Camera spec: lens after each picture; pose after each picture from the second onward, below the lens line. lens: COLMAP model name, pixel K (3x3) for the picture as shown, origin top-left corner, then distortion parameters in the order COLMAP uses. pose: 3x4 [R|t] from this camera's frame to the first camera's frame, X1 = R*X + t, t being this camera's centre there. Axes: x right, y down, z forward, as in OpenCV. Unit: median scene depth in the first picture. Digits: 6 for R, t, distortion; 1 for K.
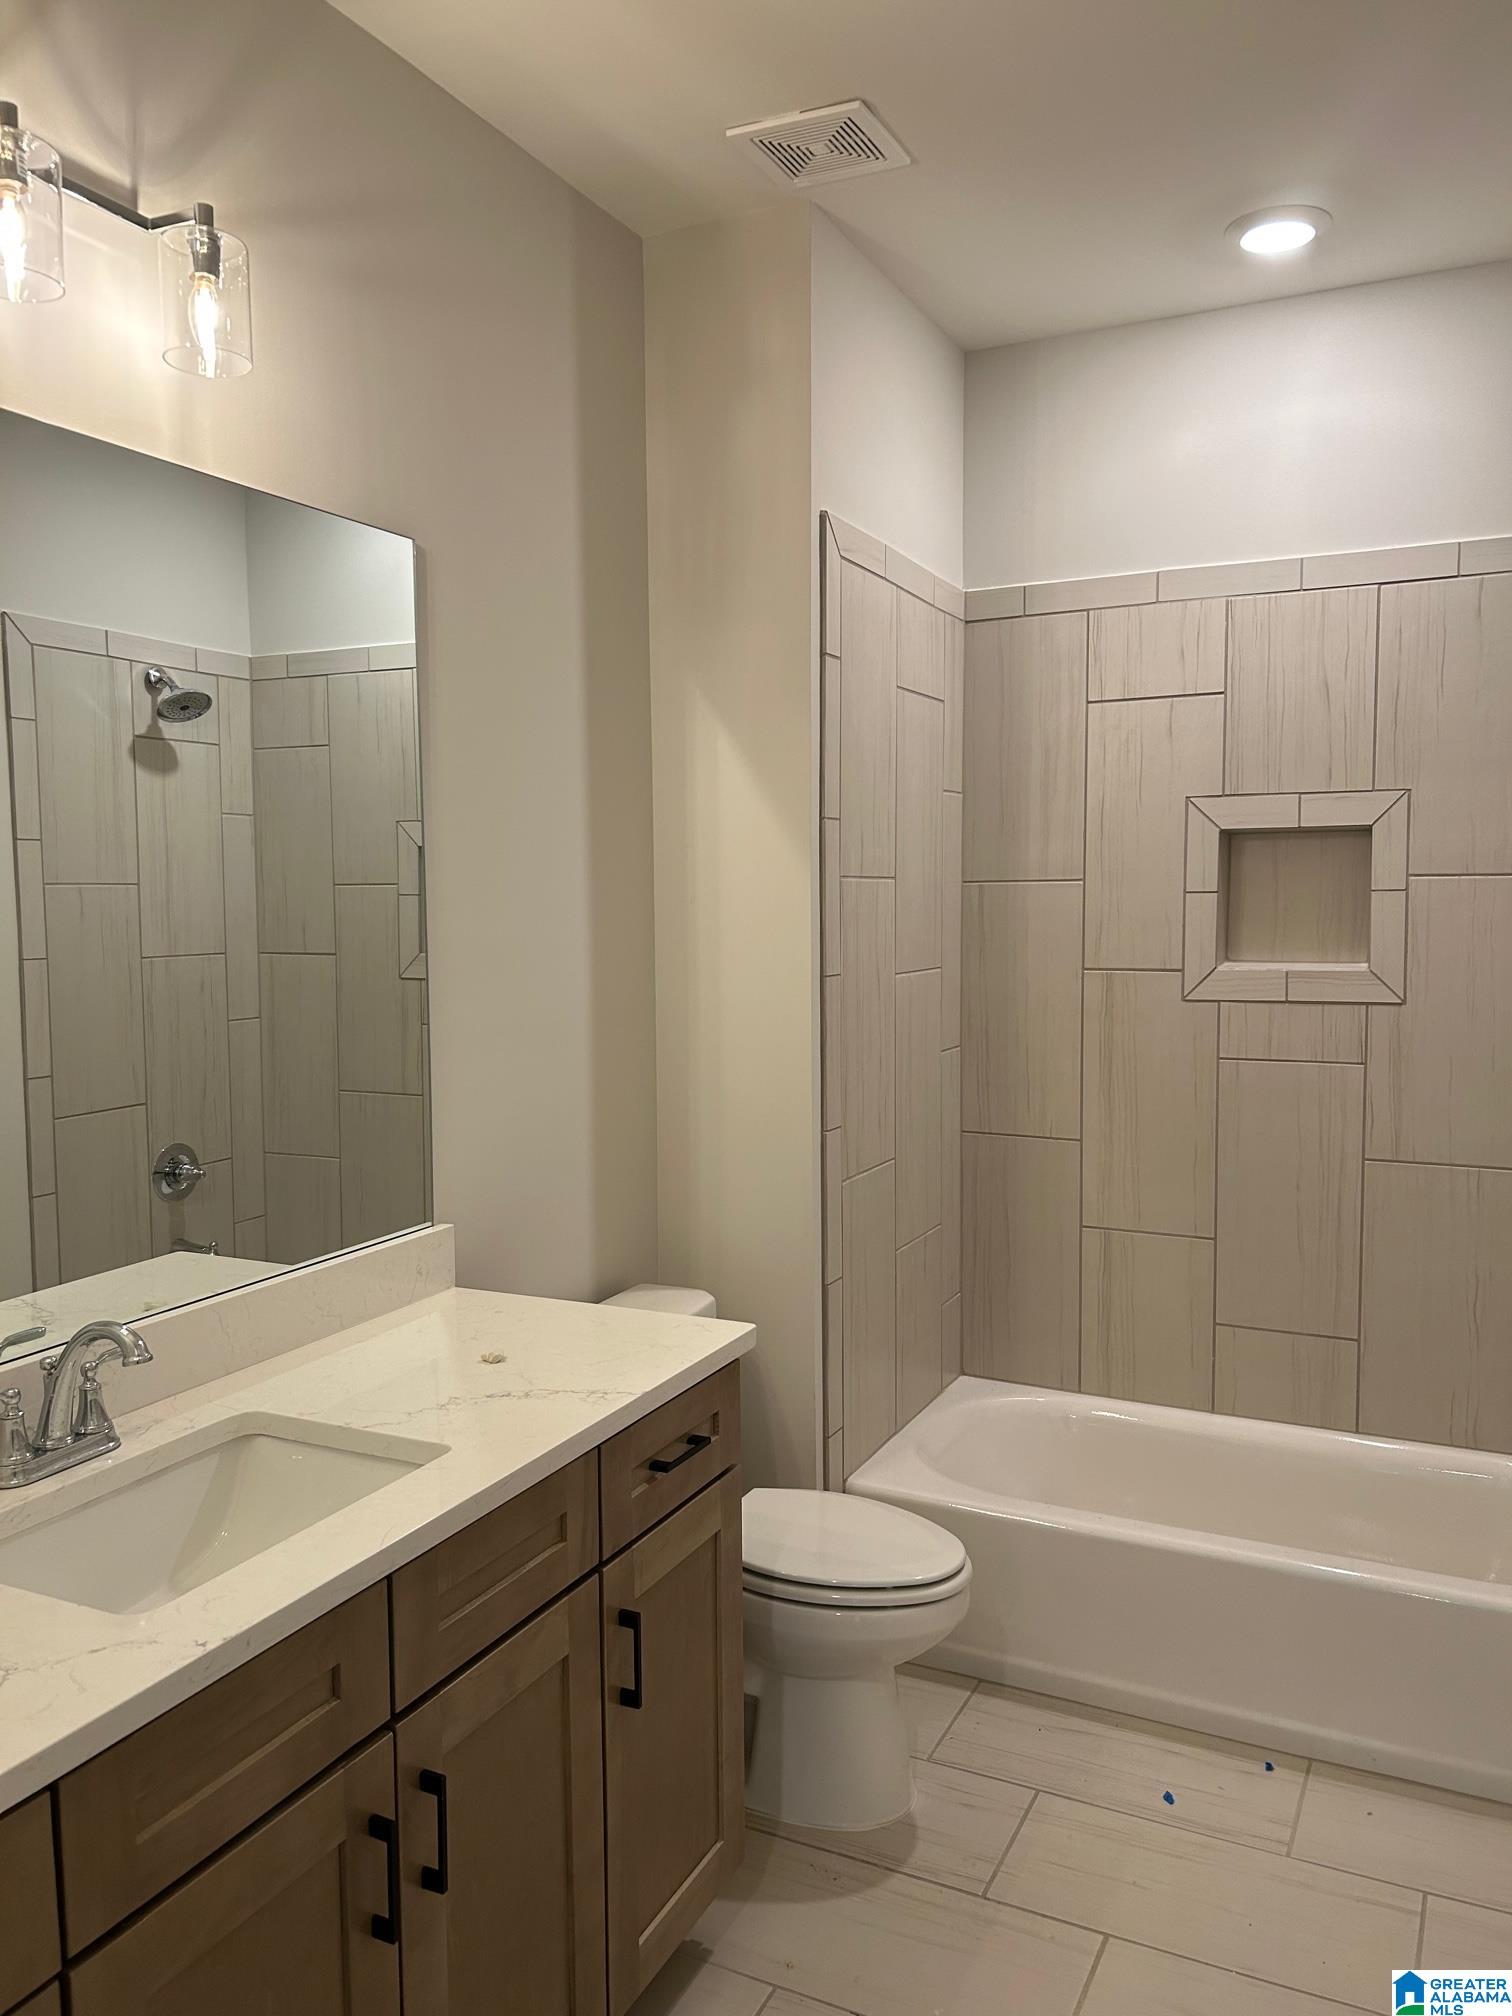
lens RADIAL K [[1522.4, 0, 763.4], [0, 1522.4, 1008.4], [0, 0, 1]] dist [0.078585, -0.086672]
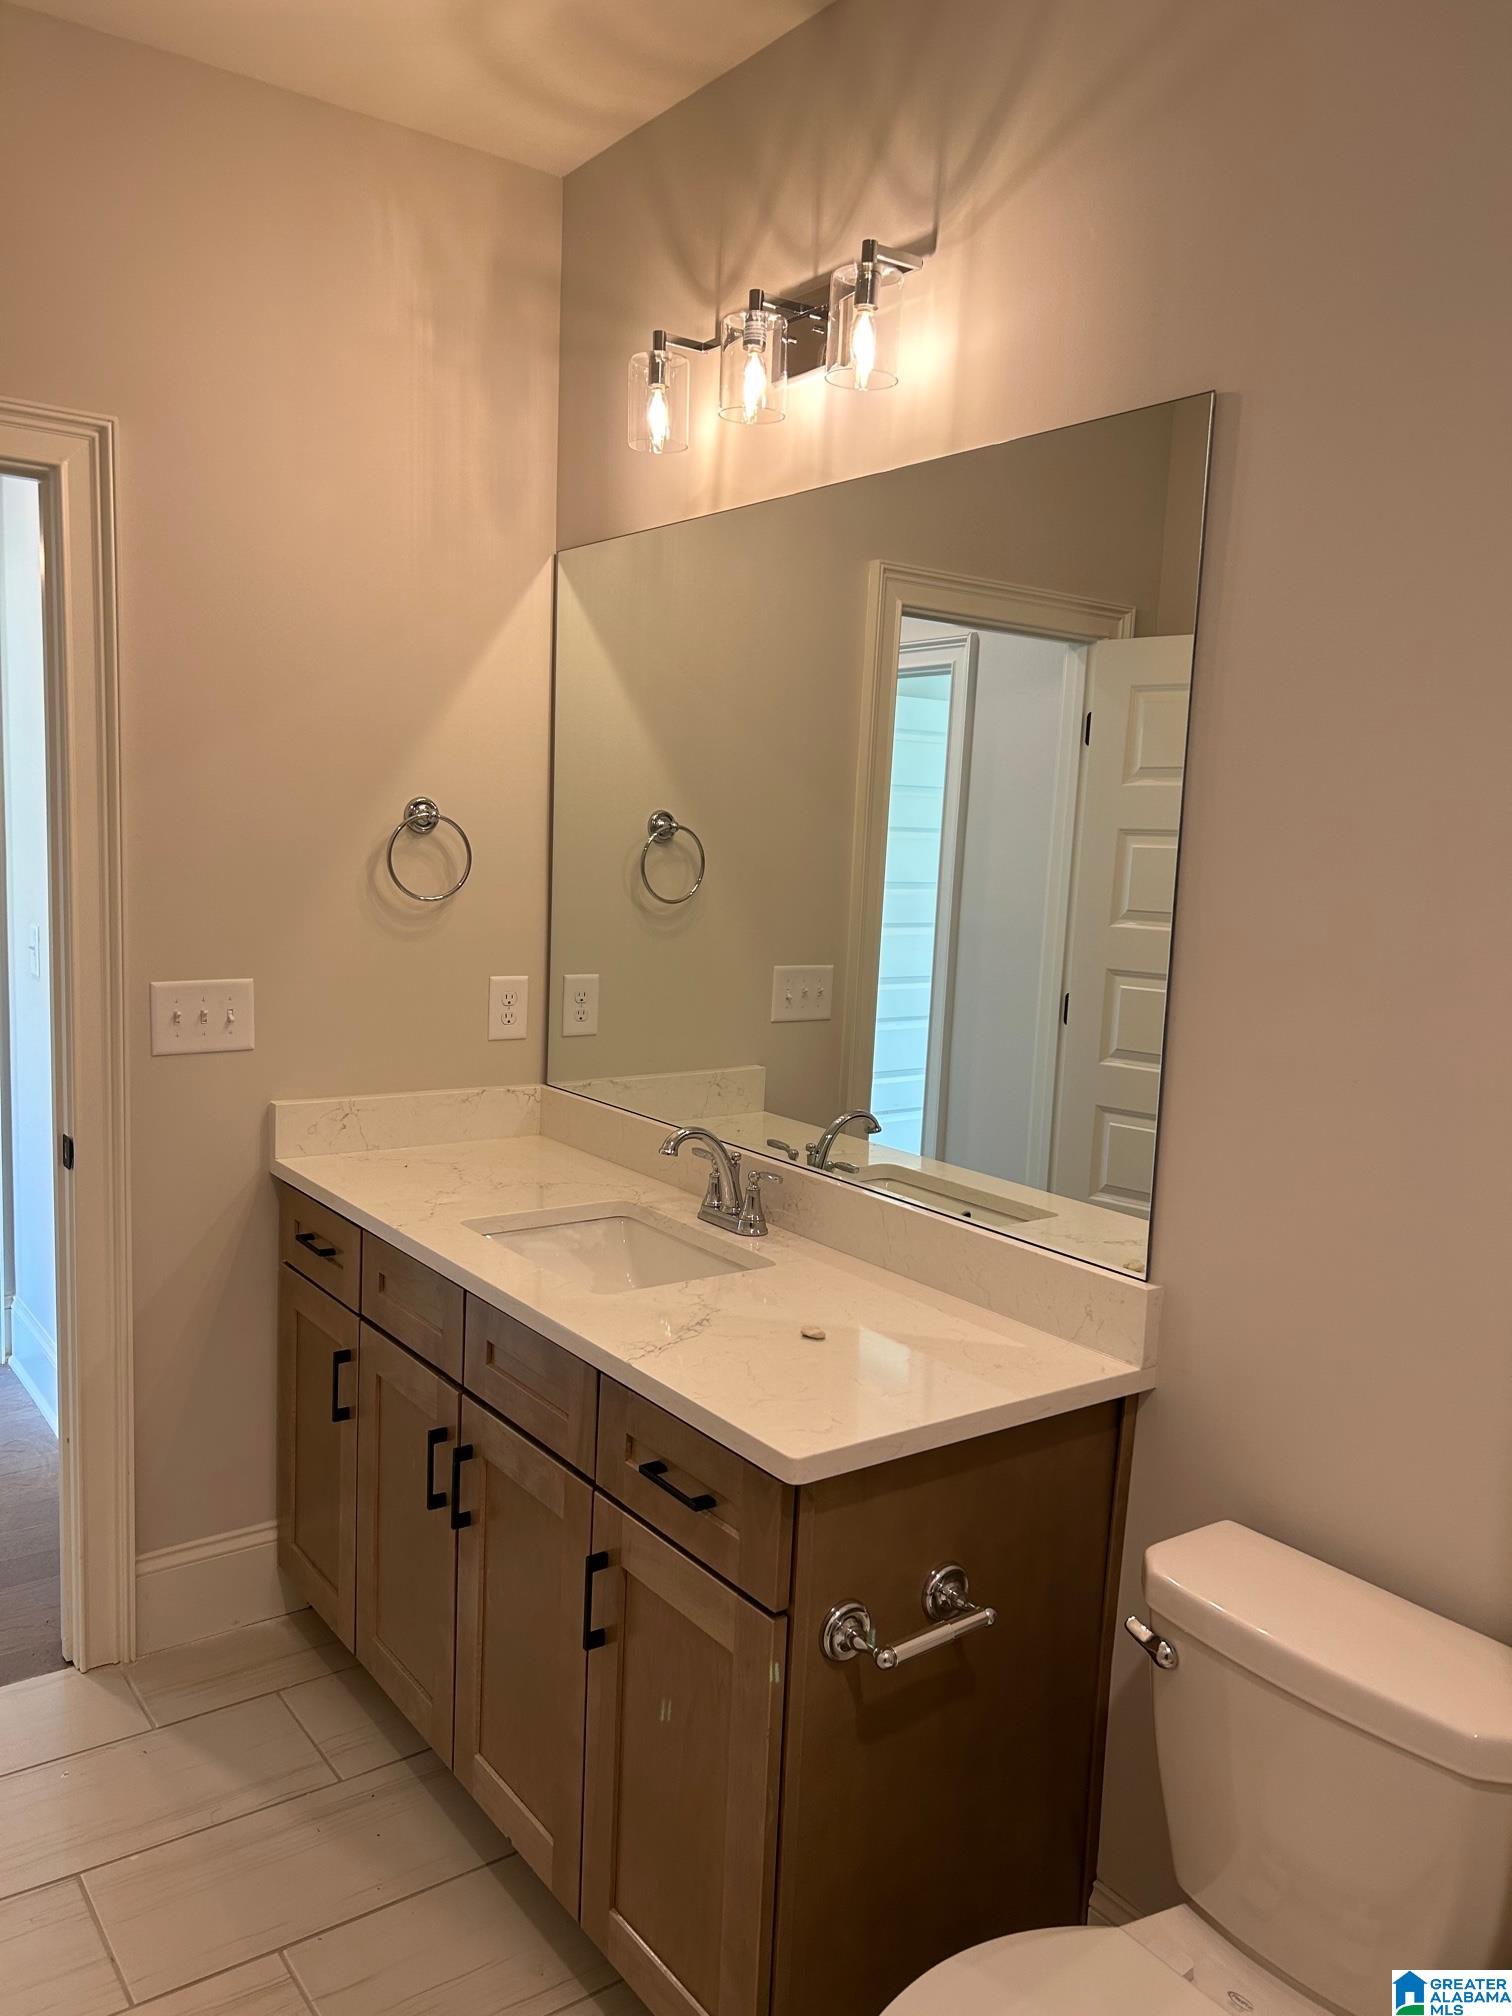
lens RADIAL K [[1522.4, 0, 763.4], [0, 1522.4, 1008.4], [0, 0, 1]] dist [0.078585, -0.086672]
pose [[-0.463532, 0.086756, -0.881823, 0.705542], [-0.111901, 0.981496, 0.155384, -0.121091], [0.878986, 0.170703, -0.445247, 1.473531]]
